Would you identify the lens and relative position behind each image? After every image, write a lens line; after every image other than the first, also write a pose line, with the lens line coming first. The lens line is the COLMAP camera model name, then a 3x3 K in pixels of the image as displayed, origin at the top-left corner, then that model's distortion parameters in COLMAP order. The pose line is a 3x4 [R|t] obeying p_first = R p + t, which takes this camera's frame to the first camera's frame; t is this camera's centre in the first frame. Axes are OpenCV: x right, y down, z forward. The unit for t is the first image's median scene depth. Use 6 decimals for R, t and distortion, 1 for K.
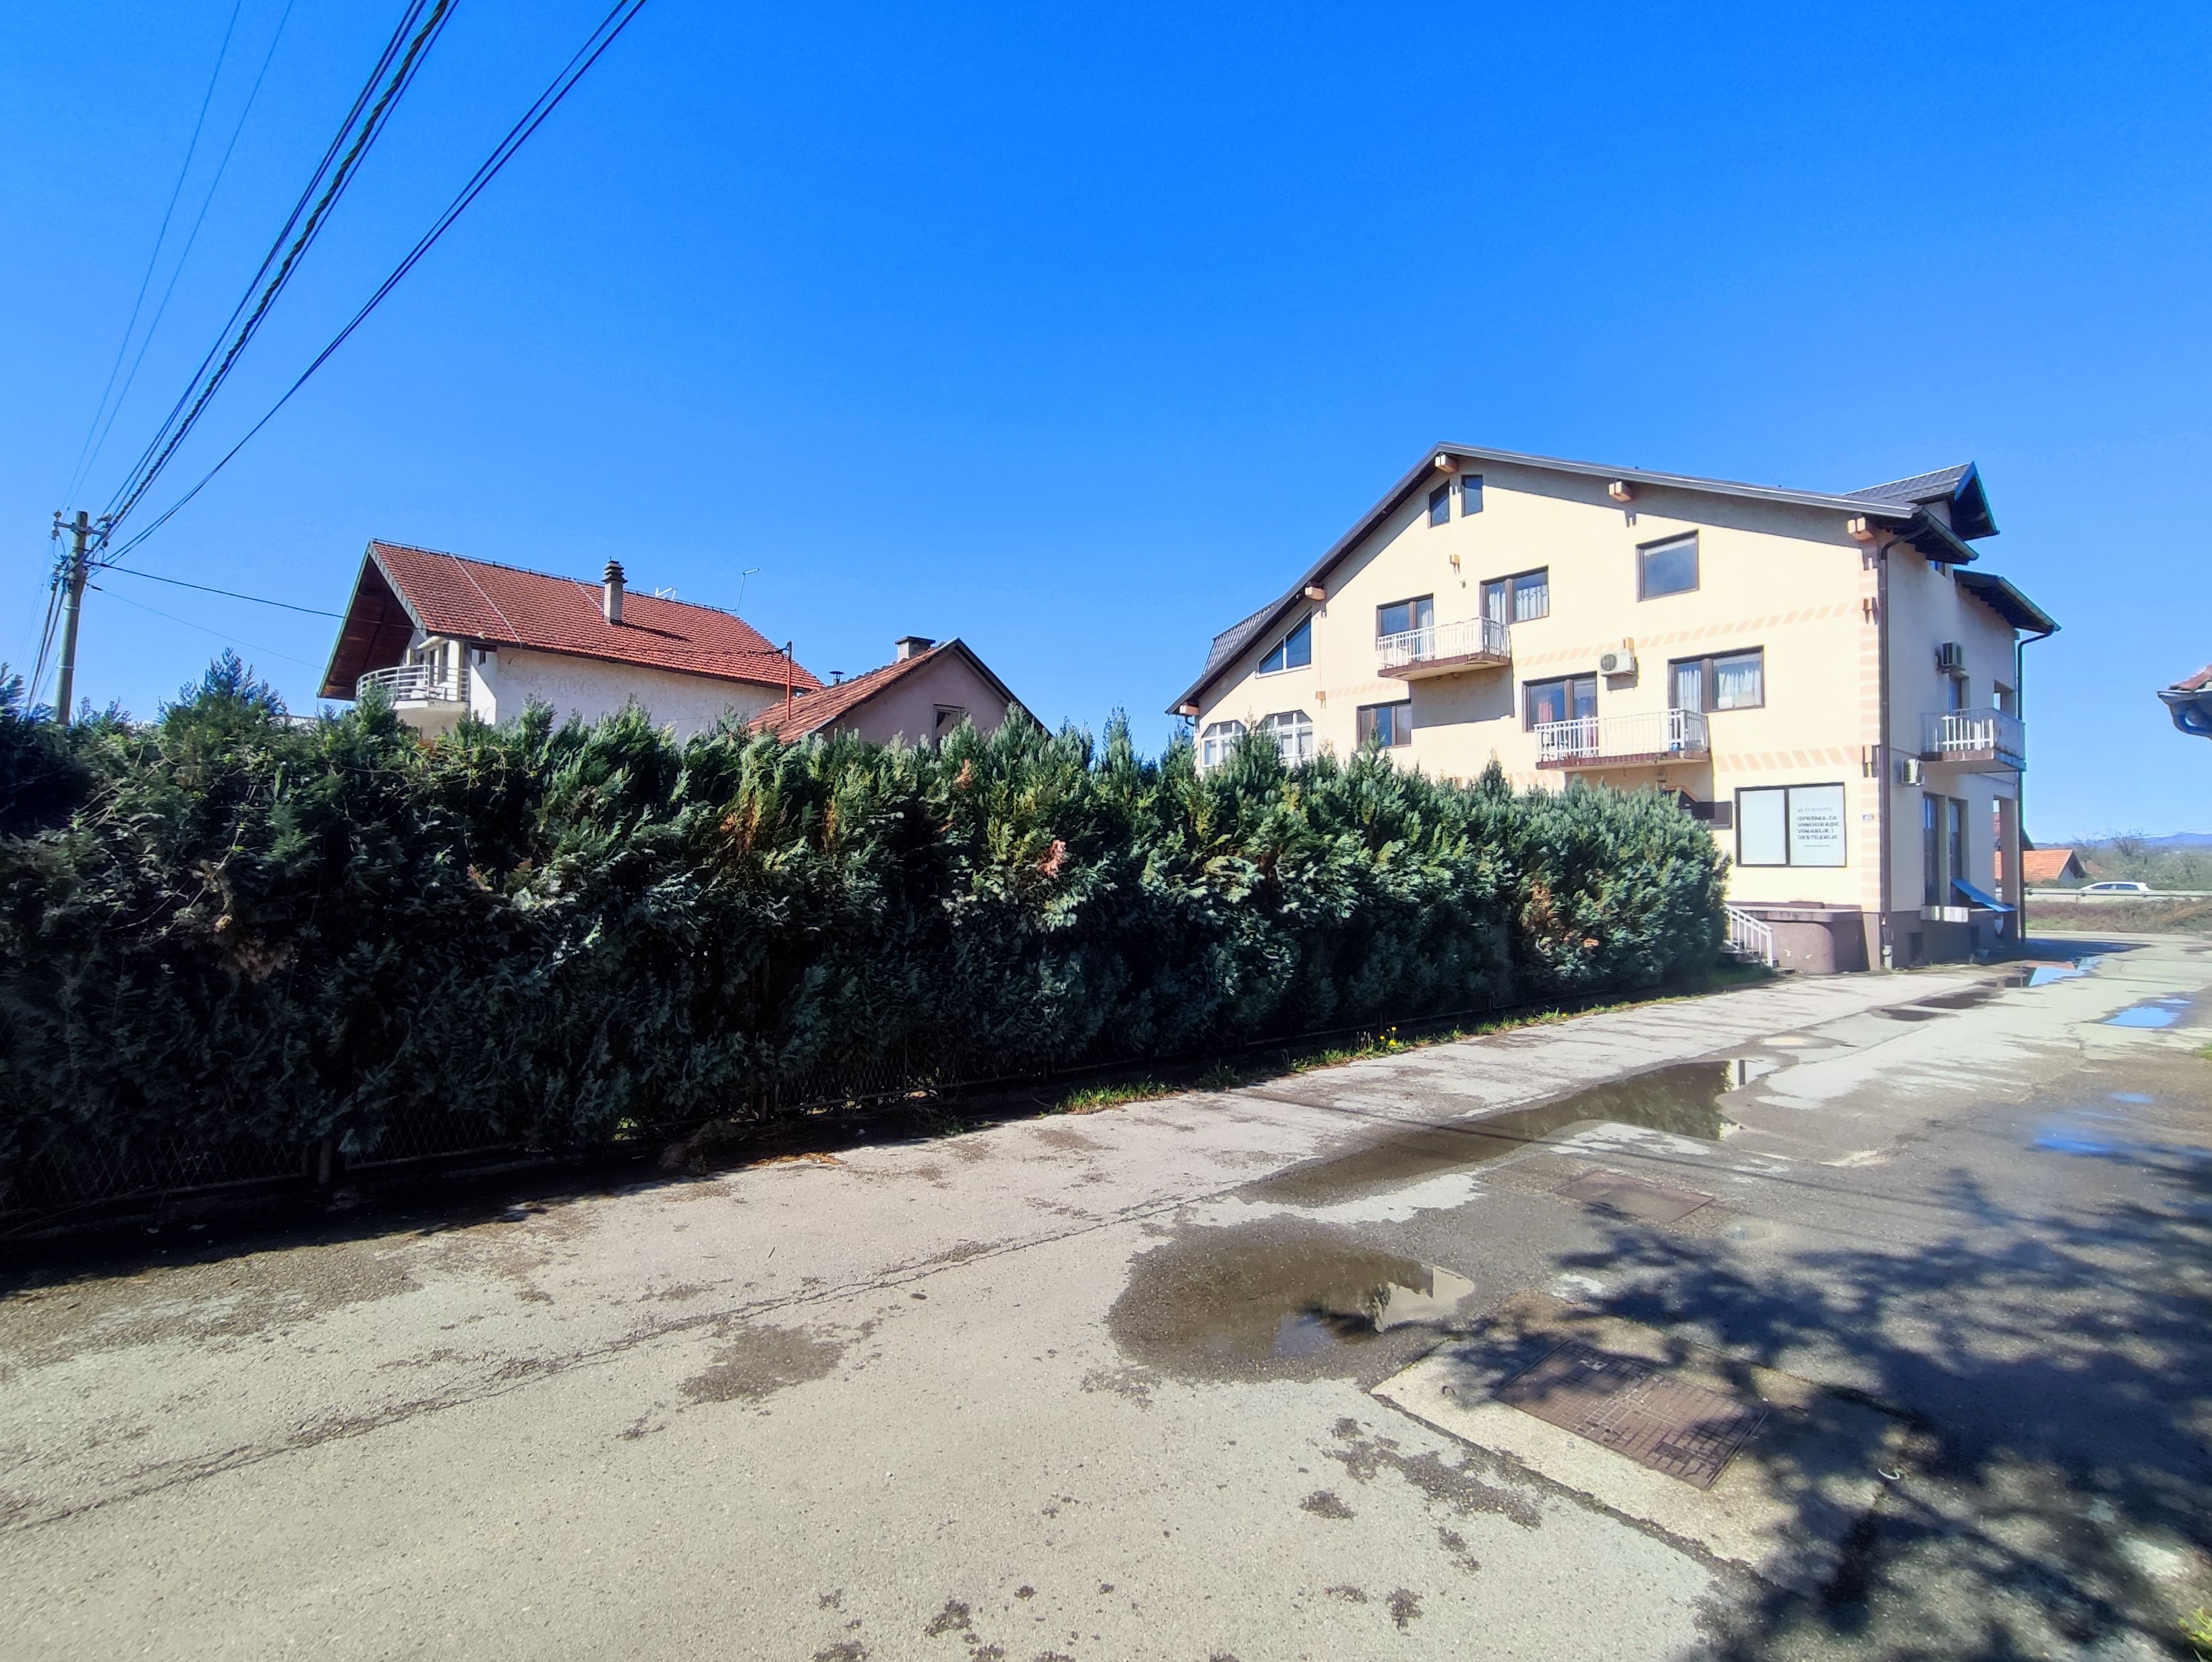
lens RADIAL K [[1035.4, 0, 1106.0], [0, 1035.4, 831.0], [0, 0, 1]] dist [0.034267, 0.000587]
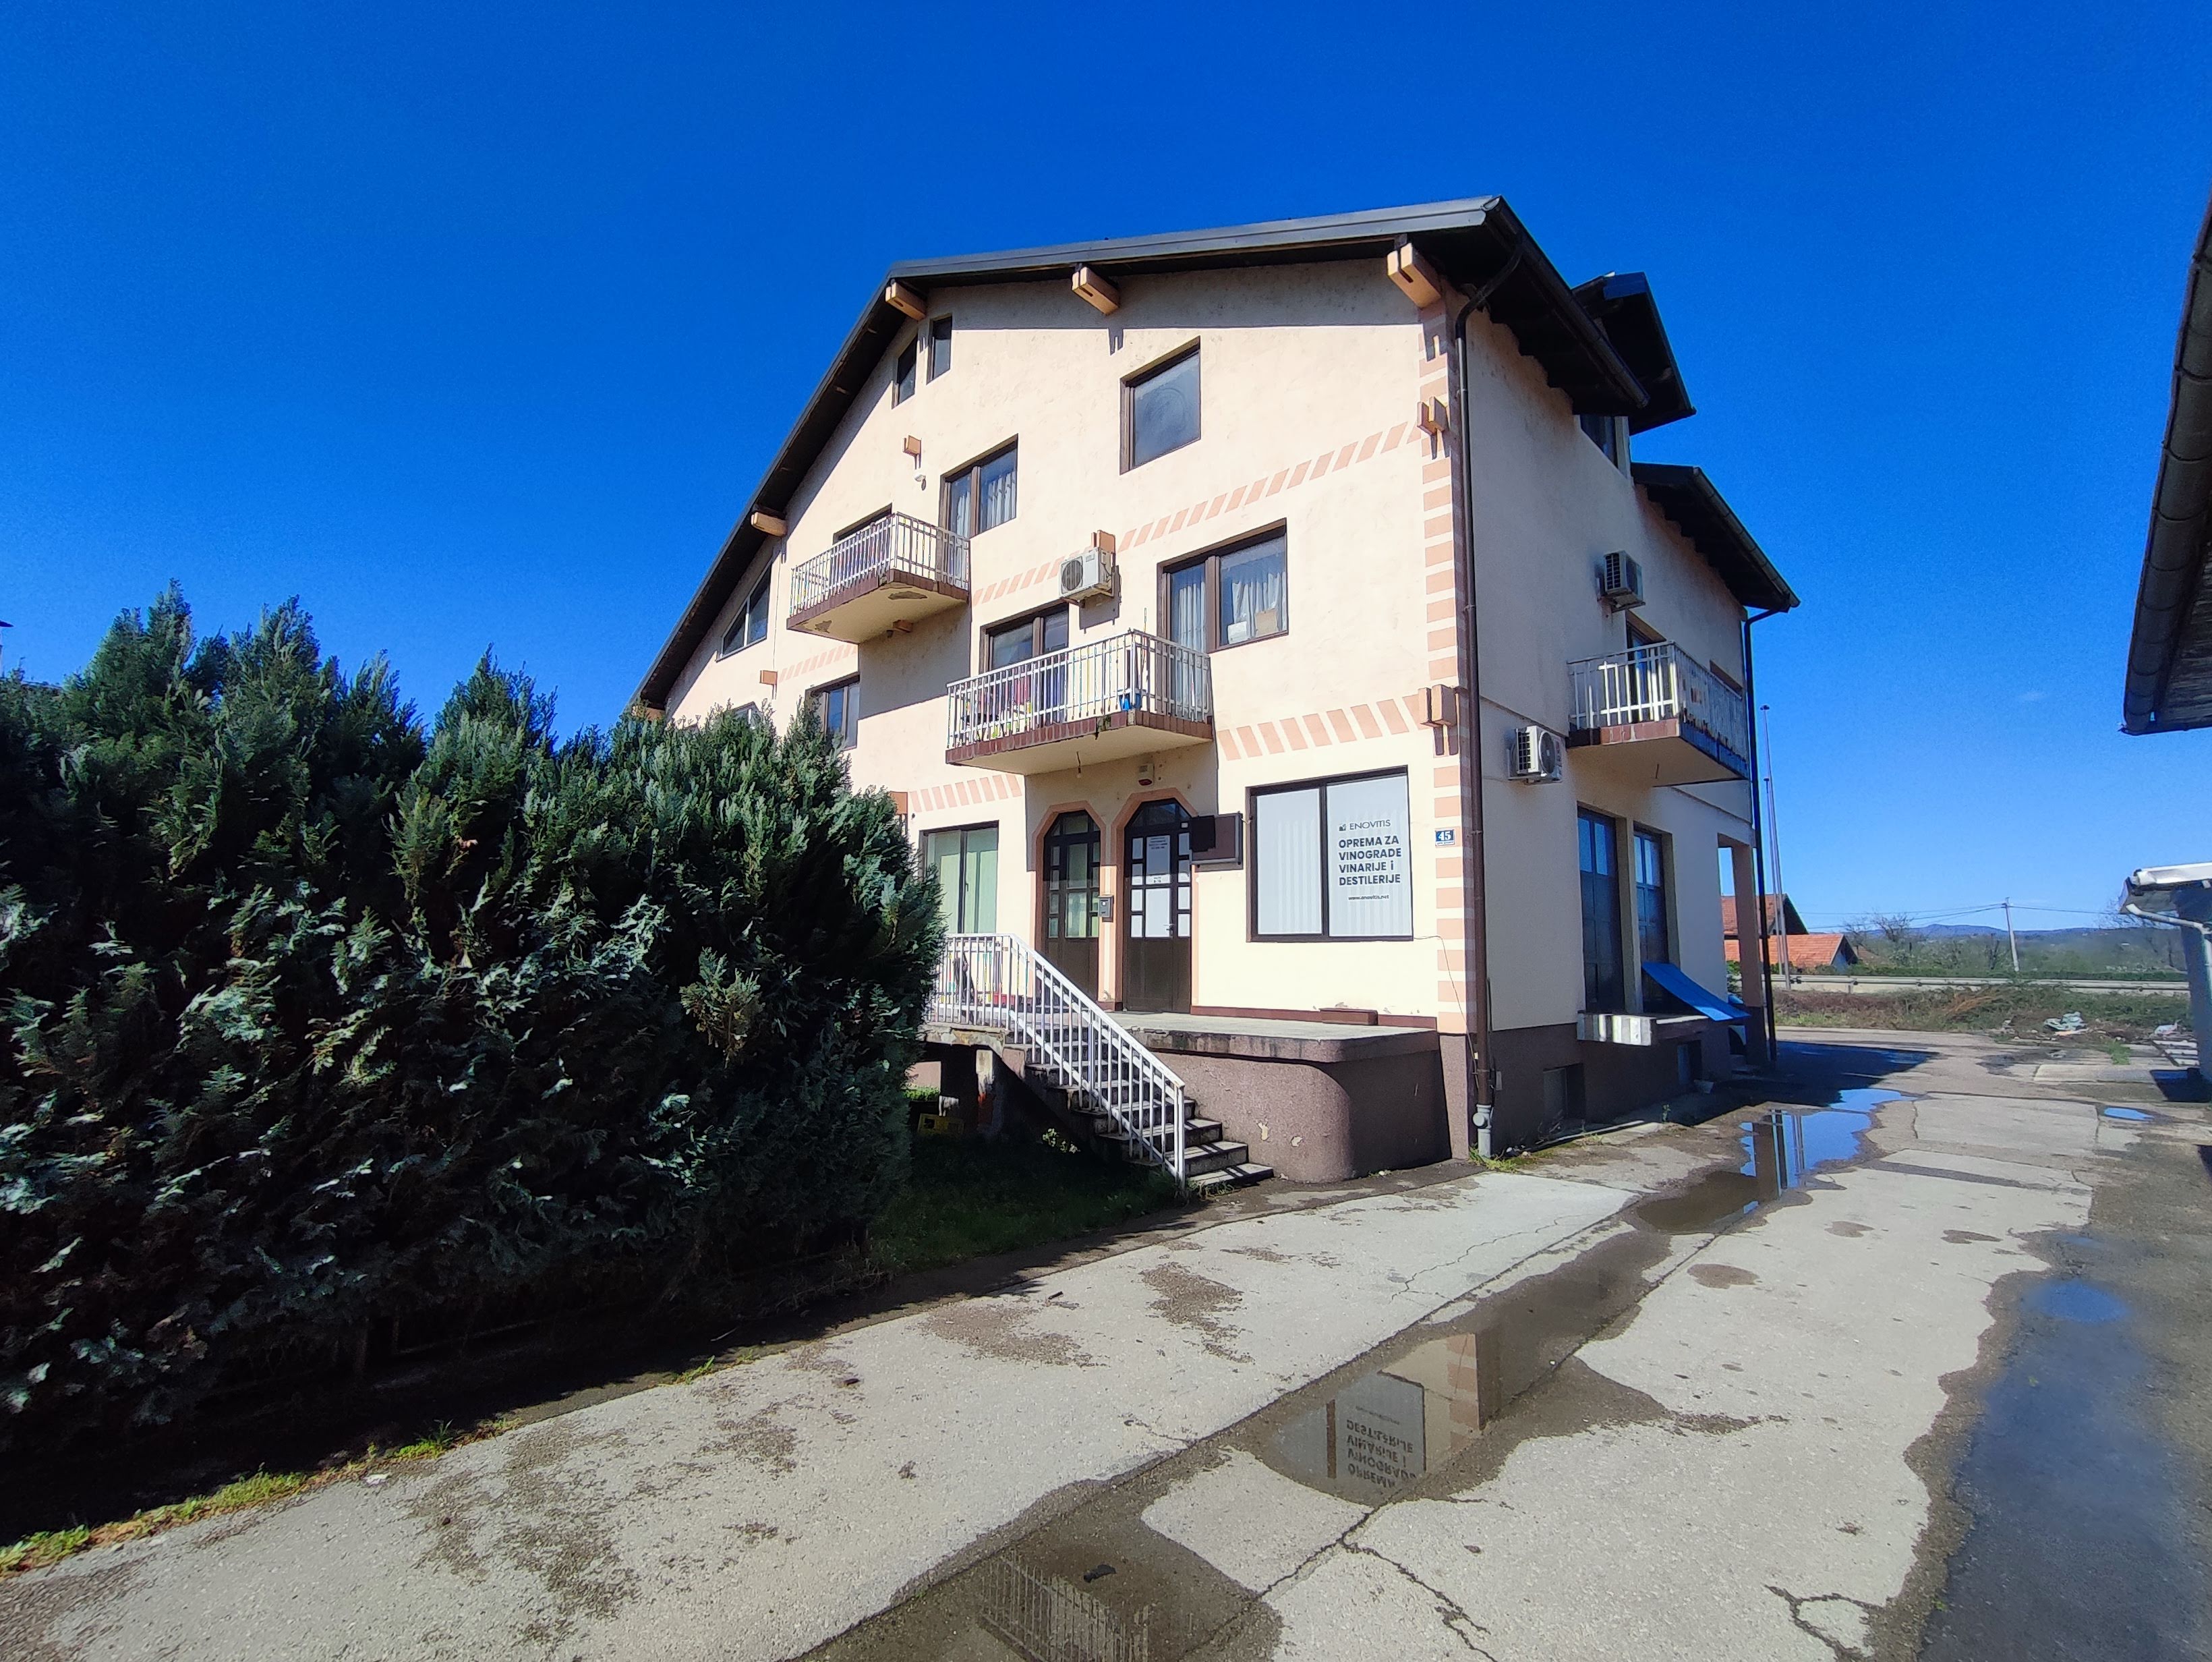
lens RADIAL K [[1031.5, 0, 1106.0], [0, 1031.5, 831.0], [0, 0, 1]] dist [-0.001166, 0.014318]
pose [[0.993300, 0.009719, 0.115154, 0.452550], [0.000537, 0.996059, -0.088694, 0.024099], [-0.115563, 0.088161, 0.989380, 0.482381]]
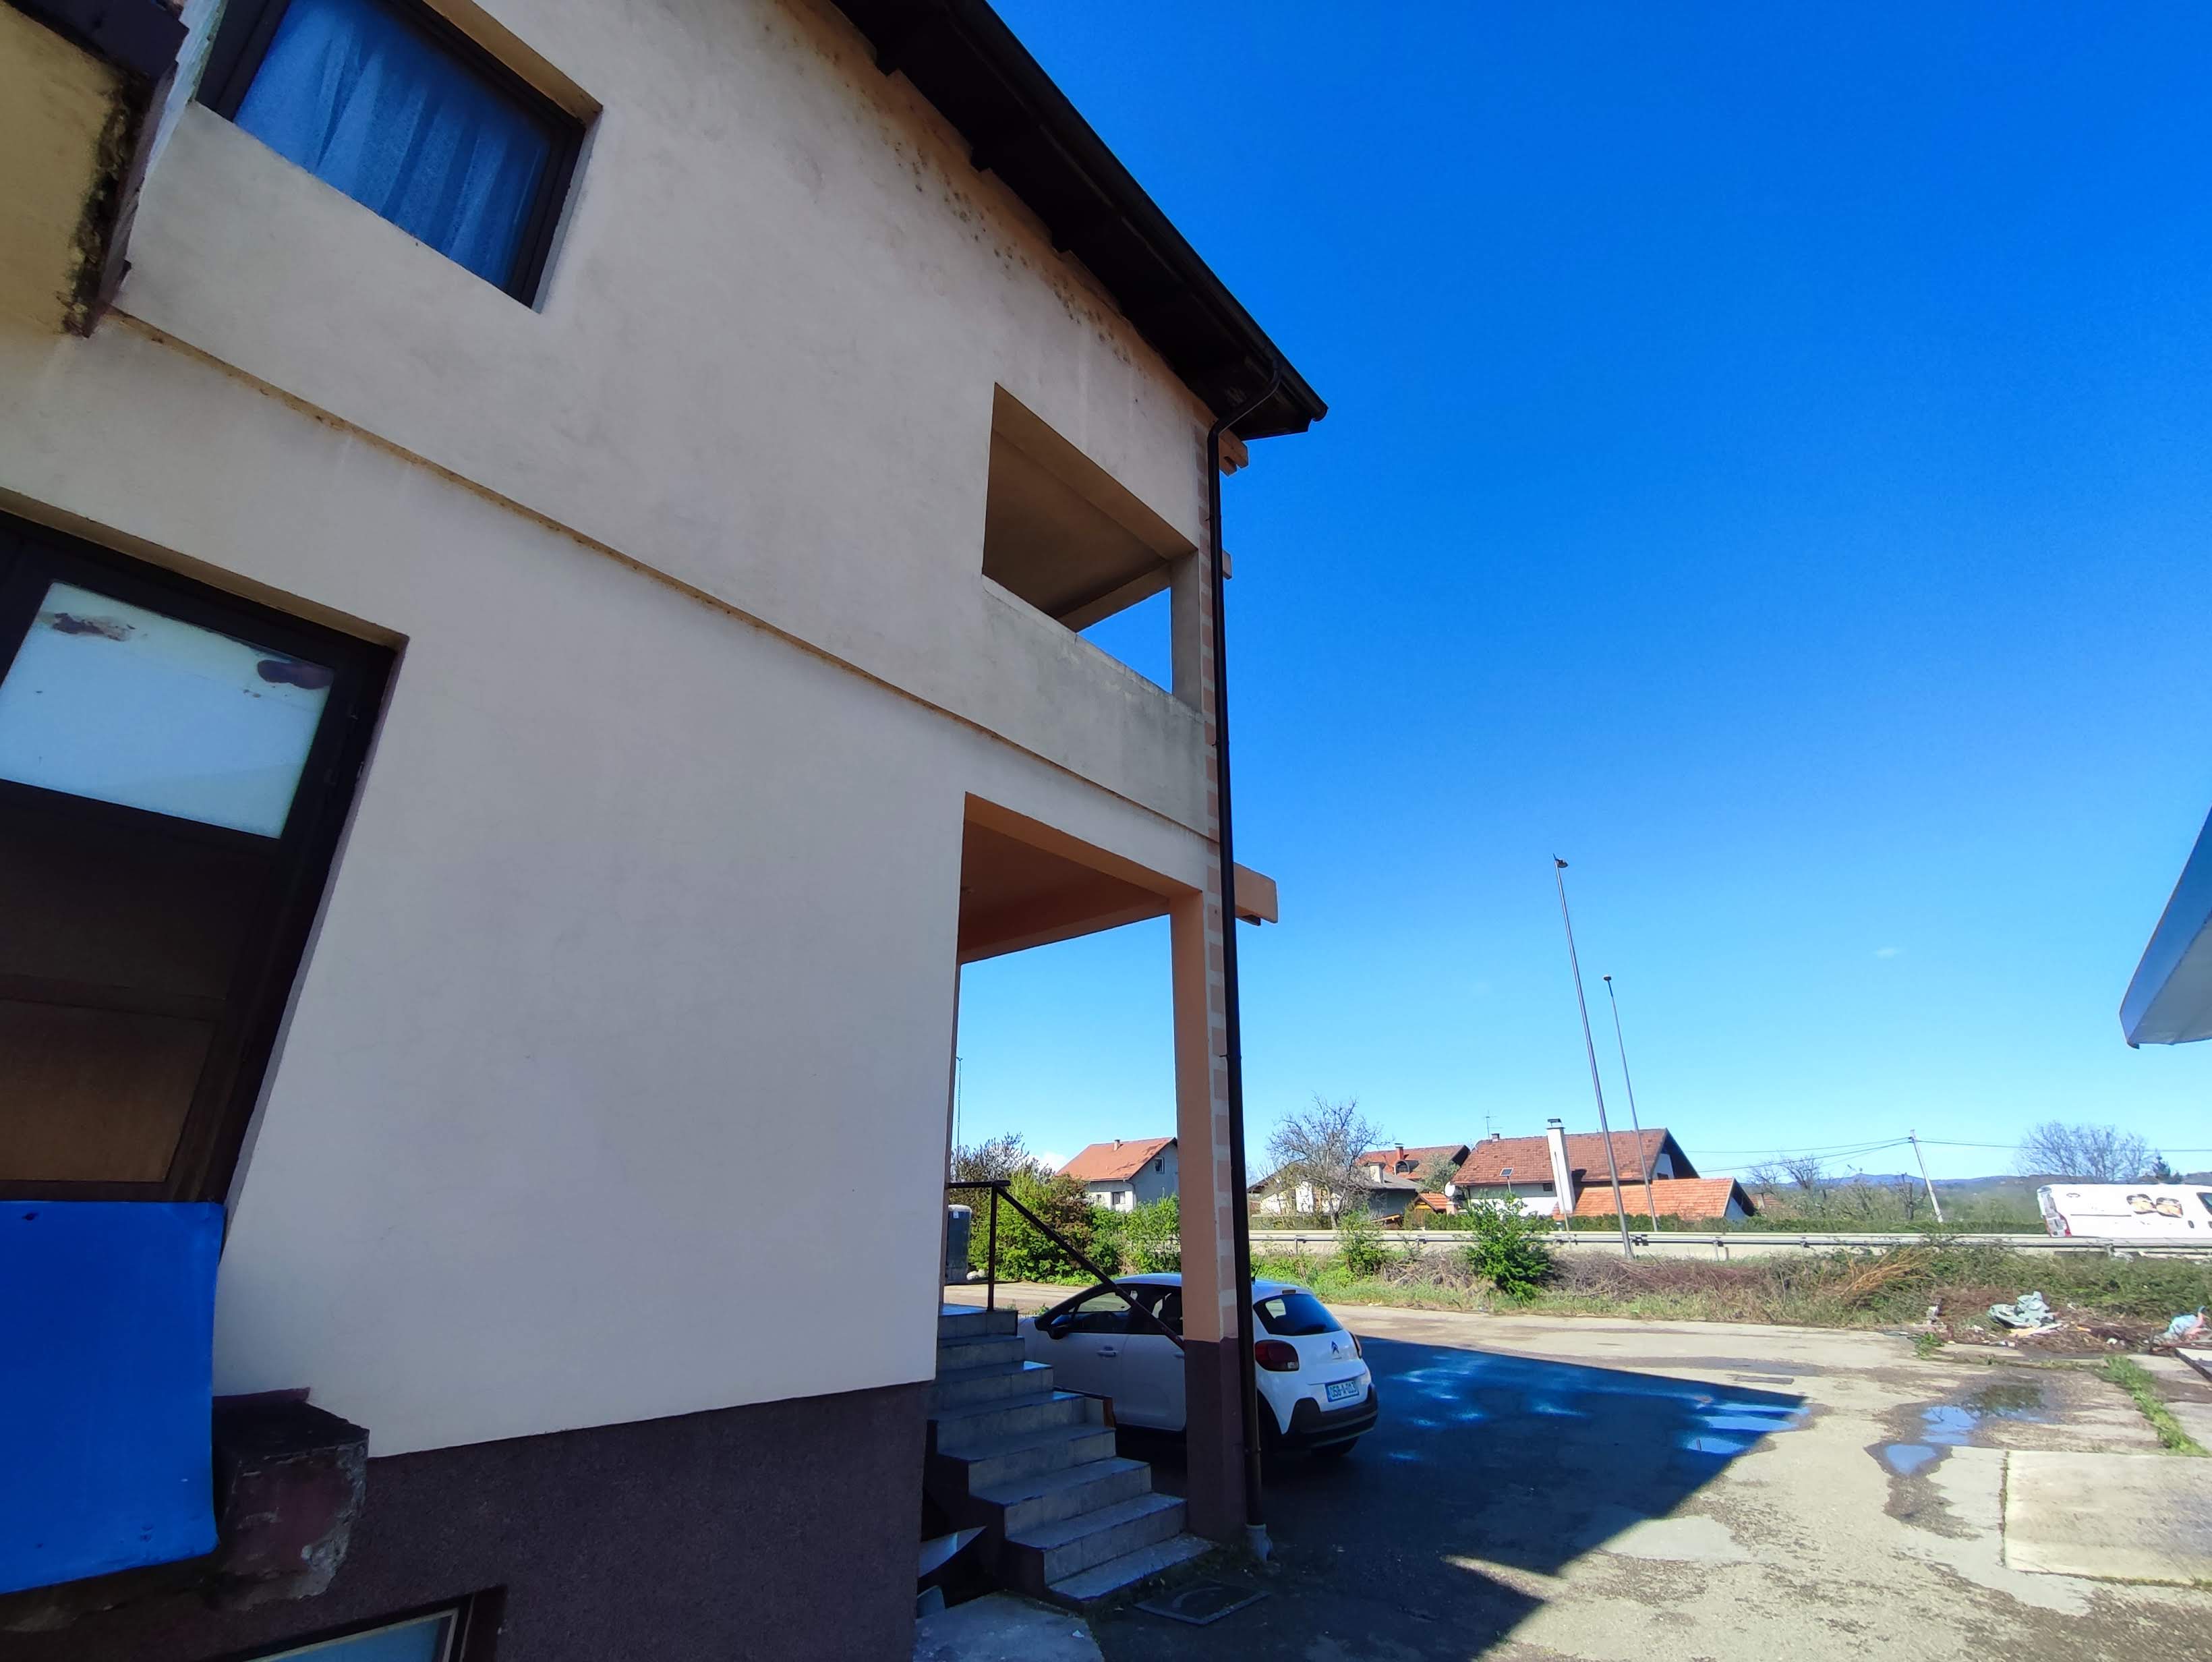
lens RADIAL K [[1031.5, 0, 1106.0], [0, 1031.5, 831.0], [0, 0, 1]] dist [-0.001166, 0.014318]
pose [[0.983096, 0.042678, 0.178050, 0.909300], [0.017730, 0.945693, -0.324576, 0.046169], [-0.182233, 0.322247, 0.928950, 0.885358]]
